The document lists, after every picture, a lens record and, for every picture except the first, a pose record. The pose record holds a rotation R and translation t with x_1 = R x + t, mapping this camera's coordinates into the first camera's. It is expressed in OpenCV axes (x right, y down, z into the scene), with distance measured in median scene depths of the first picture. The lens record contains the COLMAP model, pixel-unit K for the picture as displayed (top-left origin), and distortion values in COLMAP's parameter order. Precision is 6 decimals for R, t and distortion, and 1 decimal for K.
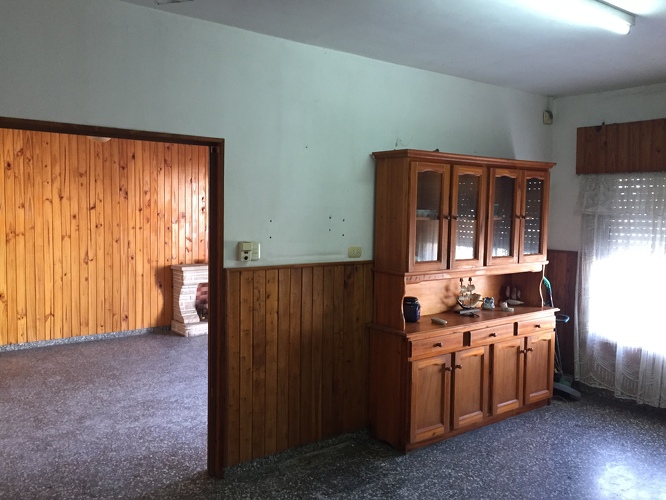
lens RADIAL K [[573.2, 0, 335.0], [0, 573.2, 246.2], [0, 0, 1]] dist [0.075025, -0.090681]
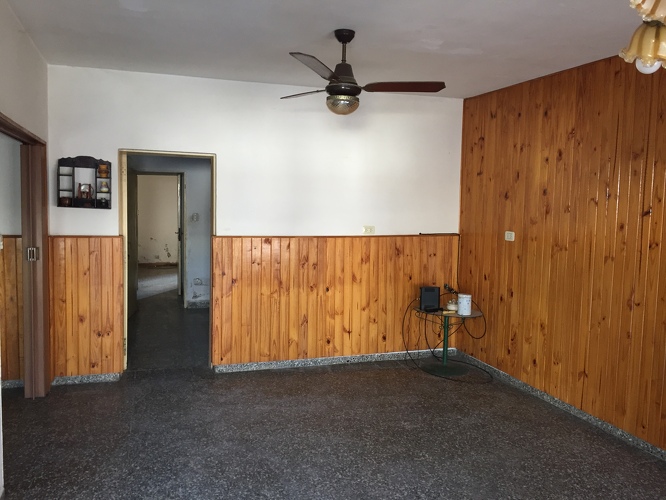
lens RADIAL K [[573.2, 0, 334.2], [0, 573.2, 251.2], [0, 0, 1]] dist [0.075025, -0.090681]
pose [[-0.334131, 0.055030, -0.940919, 0.208712], [-0.093831, 0.991393, 0.091302, -0.051193], [0.937844, 0.118795, -0.326092, 0.881274]]
